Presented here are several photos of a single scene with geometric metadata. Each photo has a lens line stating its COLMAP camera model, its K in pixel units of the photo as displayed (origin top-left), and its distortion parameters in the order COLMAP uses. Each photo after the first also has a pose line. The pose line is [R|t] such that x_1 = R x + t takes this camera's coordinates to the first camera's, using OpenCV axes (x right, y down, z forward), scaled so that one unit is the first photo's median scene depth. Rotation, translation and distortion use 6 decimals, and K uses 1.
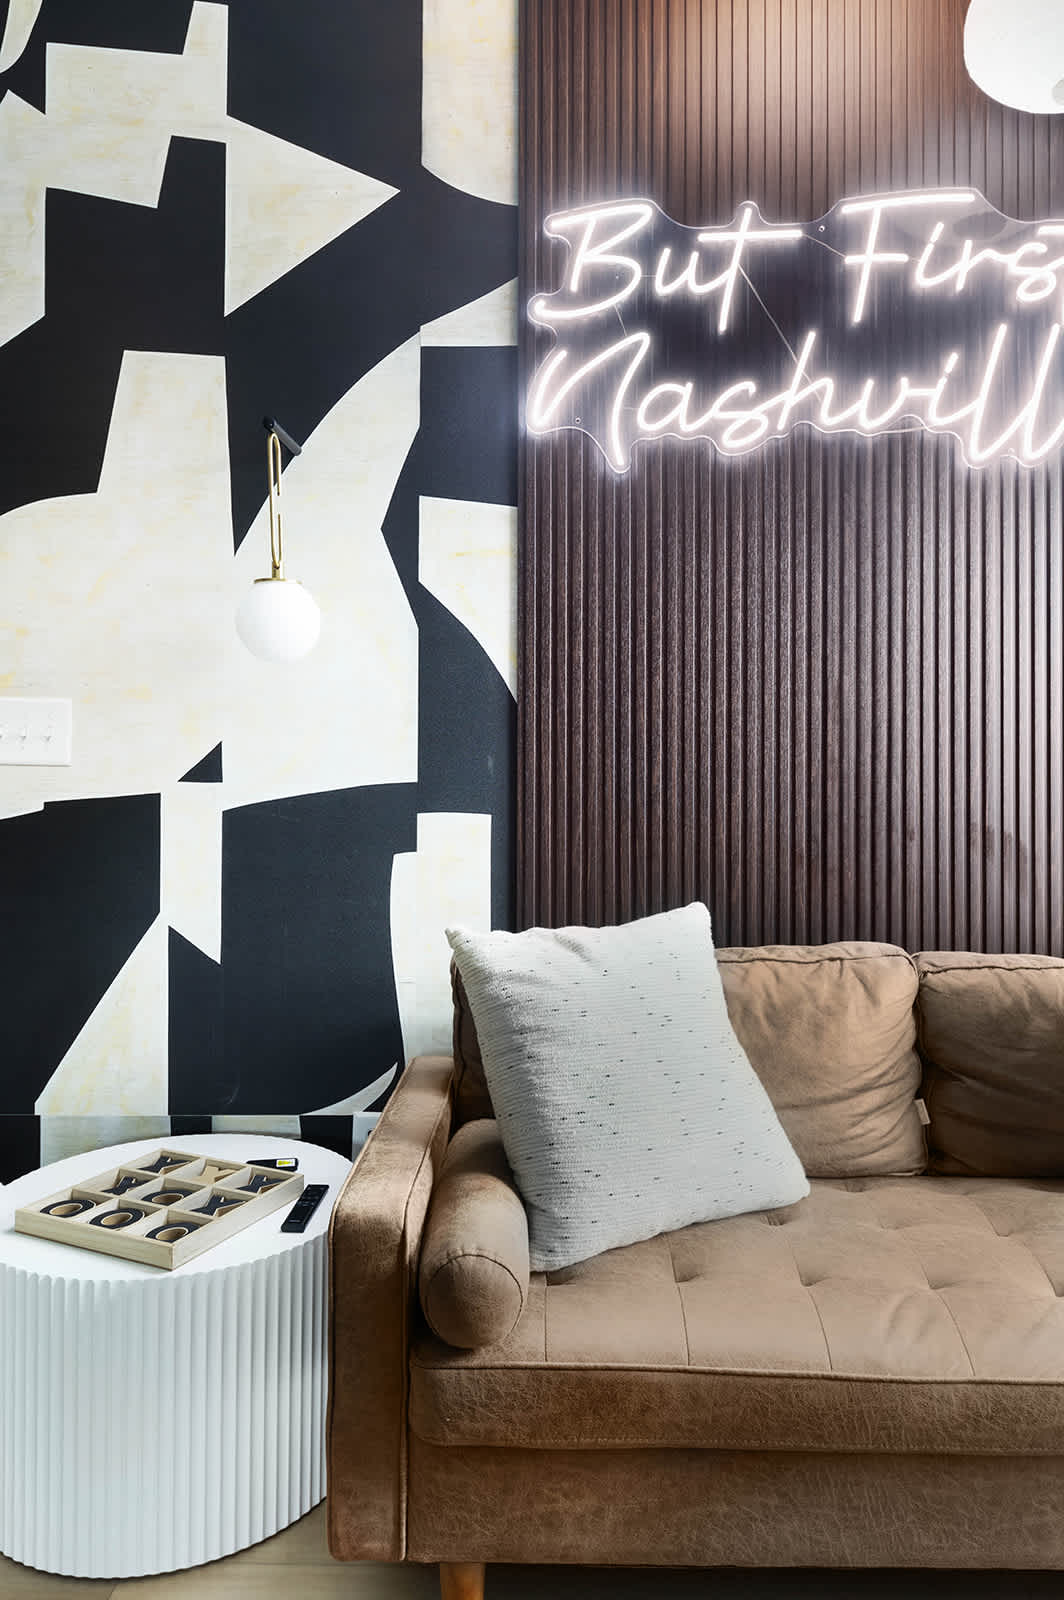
lens RADIAL K [[1055.6, 0, 521.6], [0, 1055.6, 767.5], [0, 0, 1]] dist [0.003087, 0.000499]
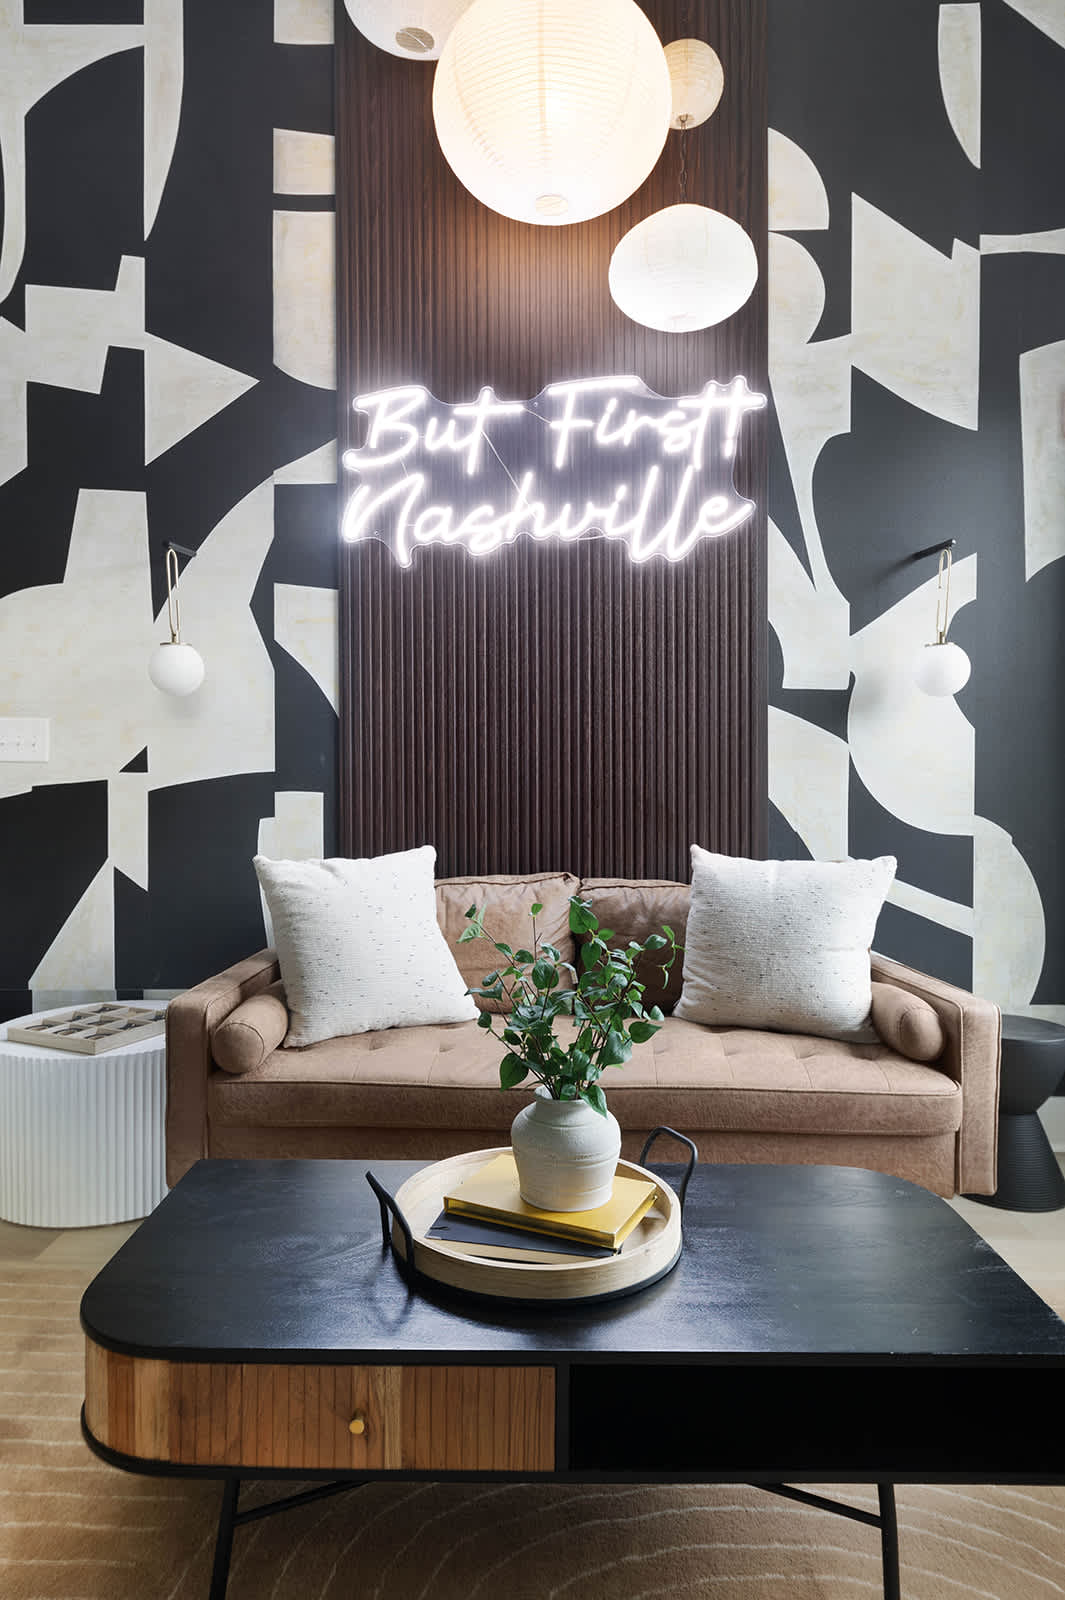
lens RADIAL K [[1010.6, 0, 522.9], [0, 1010.6, 769.4], [0, 0, 1]] dist [0.009624, 0.000464]
pose [[0.999813, -0.006620, -0.018163, 0.288417], [0.006941, 0.999820, 0.017673, -0.012598], [0.018043, -0.017796, 0.999679, -0.458048]]
